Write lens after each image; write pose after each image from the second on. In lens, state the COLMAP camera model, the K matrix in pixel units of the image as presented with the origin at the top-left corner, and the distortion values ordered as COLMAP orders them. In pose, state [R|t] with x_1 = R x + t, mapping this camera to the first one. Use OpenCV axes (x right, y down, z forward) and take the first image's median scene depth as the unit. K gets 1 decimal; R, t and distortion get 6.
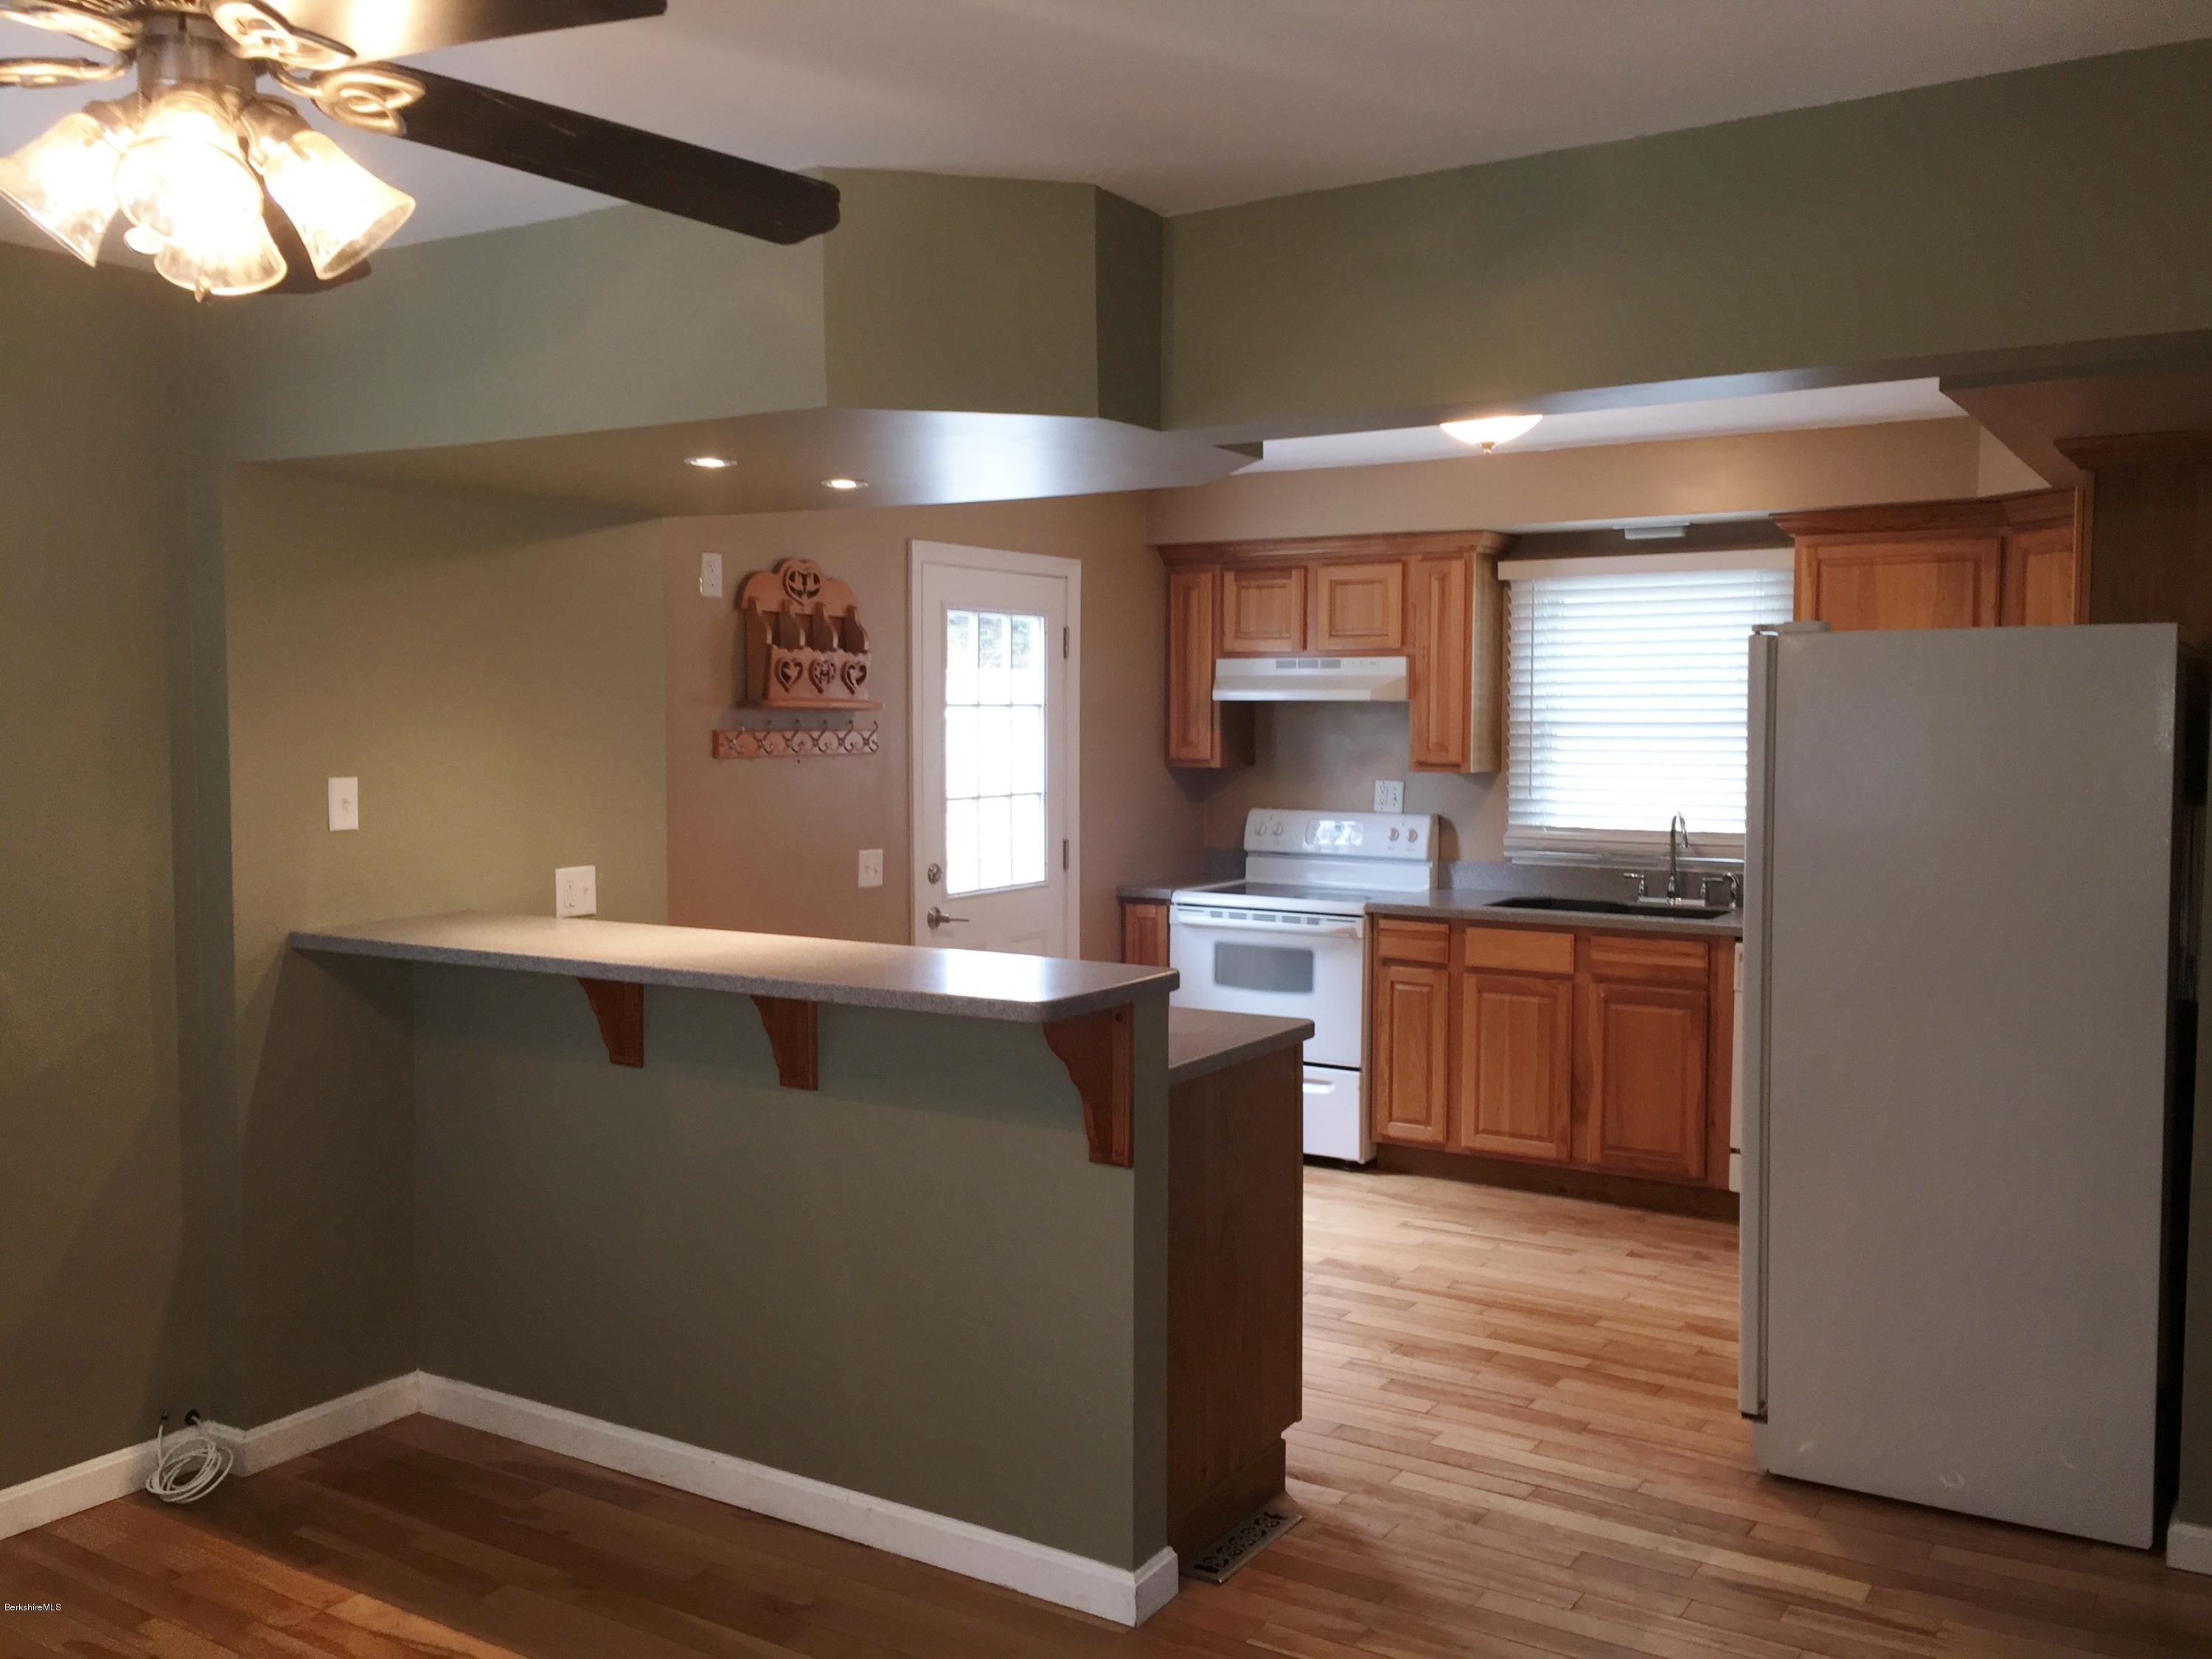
lens RADIAL K [[1886.1, 0, 1098.4], [0, 1886.1, 821.5], [0, 0, 1]] dist [0.083768, -0.102895]
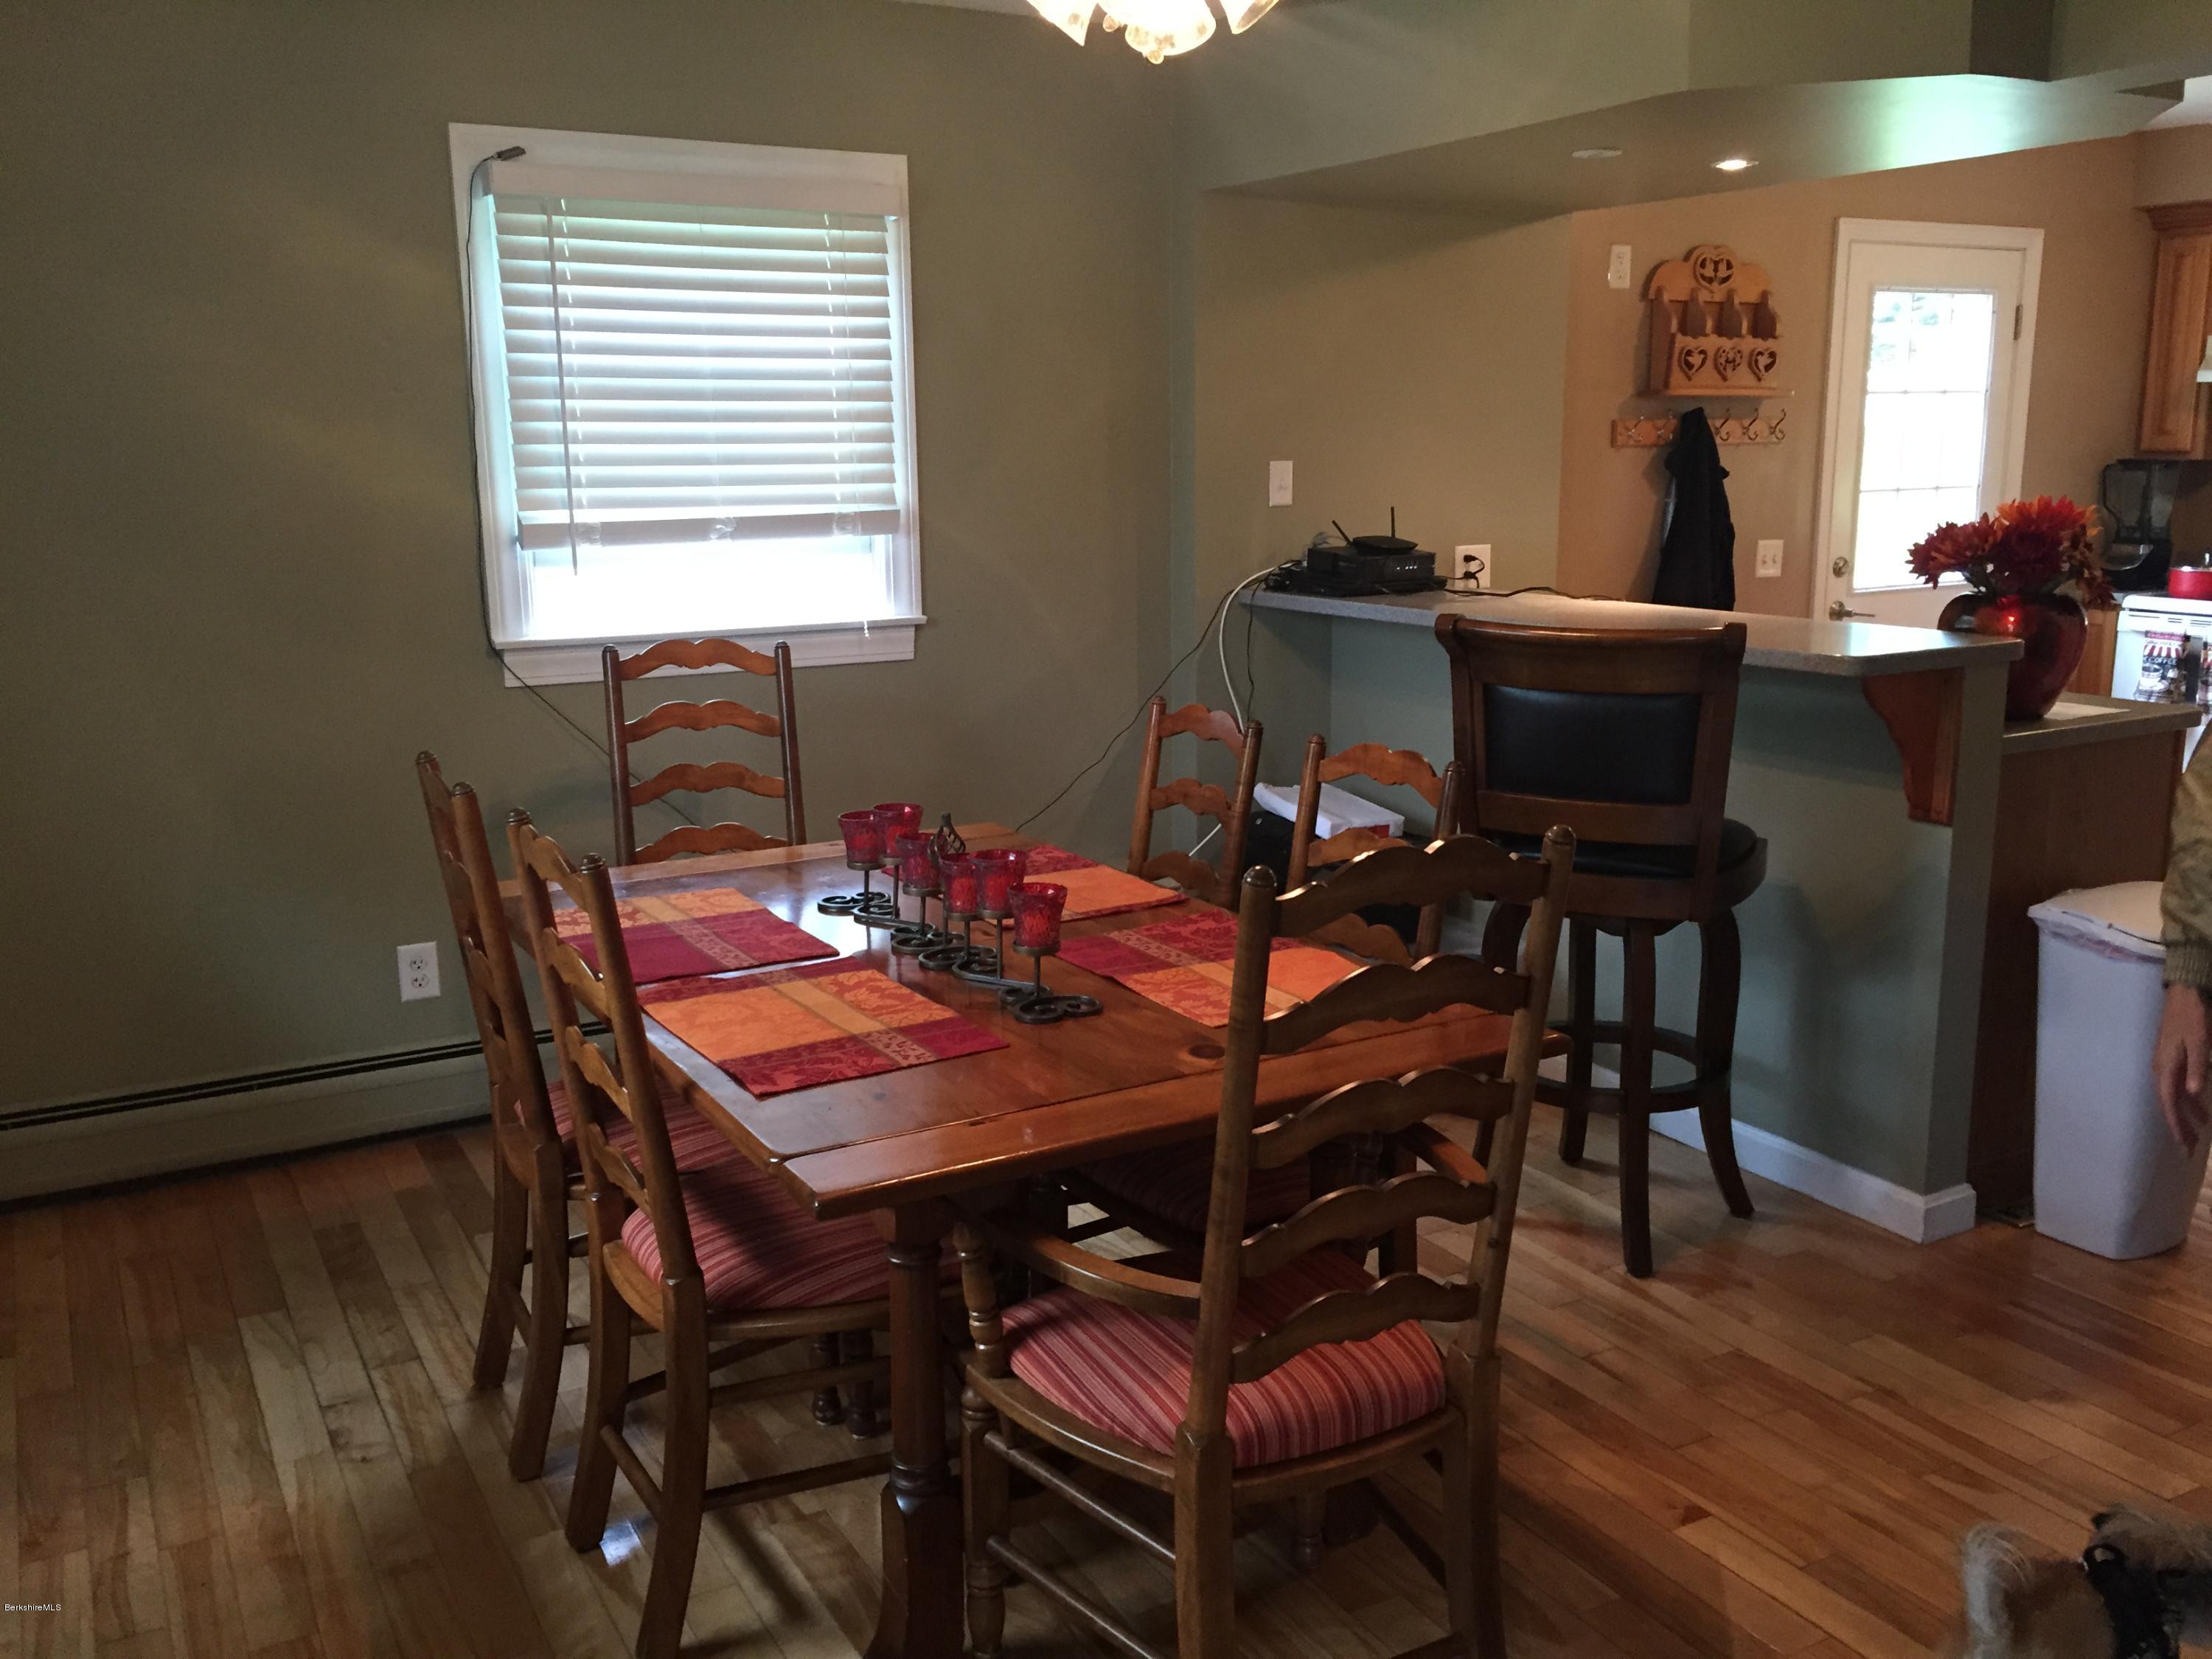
lens RADIAL K [[1897.5, 0, 1104.9], [0, 1897.5, 818.4], [0, 0, 1]] dist [0.089371, -0.115470]
pose [[0.880540, 0.085860, -0.466131, 0.051065], [-0.018405, 0.988908, 0.147387, 0.015880], [0.473615, -0.121201, 0.872353, -0.073505]]
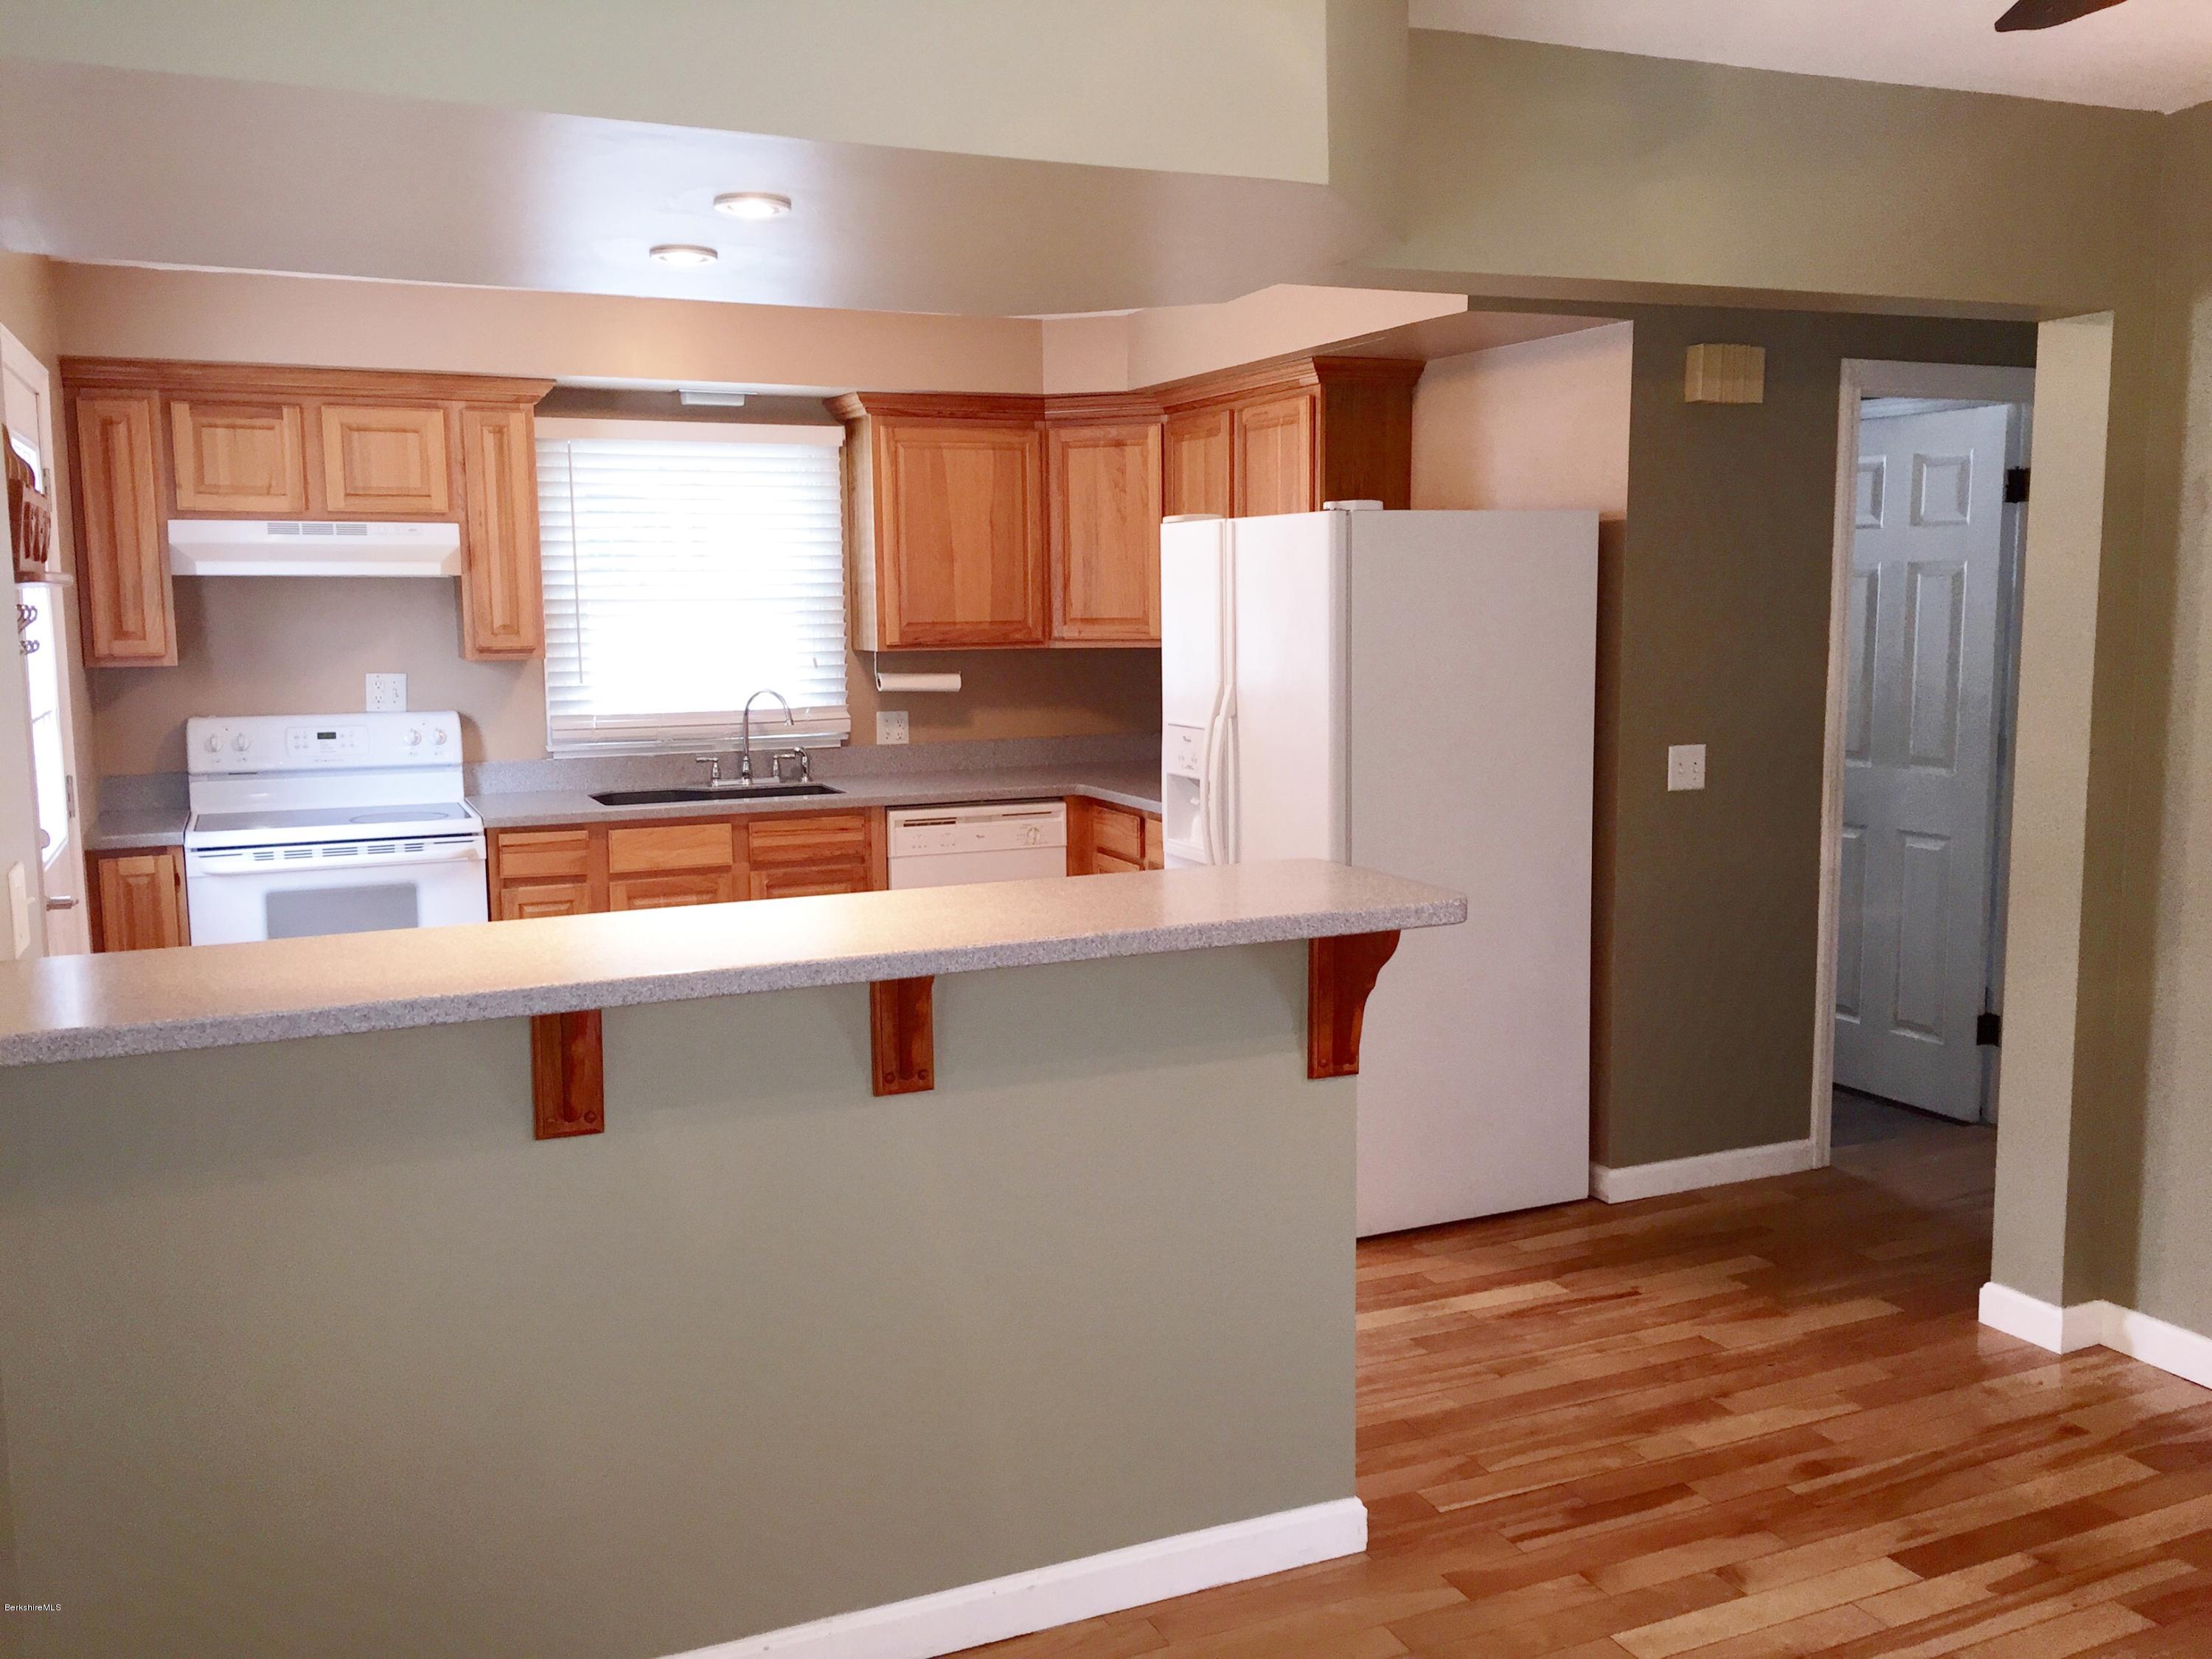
lens RADIAL K [[1897.5, 0, 1104.9], [0, 1897.5, 818.4], [0, 0, 1]] dist [0.089371, -0.115470]
pose [[0.557314, -0.107882, 0.823263, -0.418728], [0.060086, 0.994164, 0.089601, -0.016680], [-0.828125, -0.000469, 0.560544, 0.301279]]
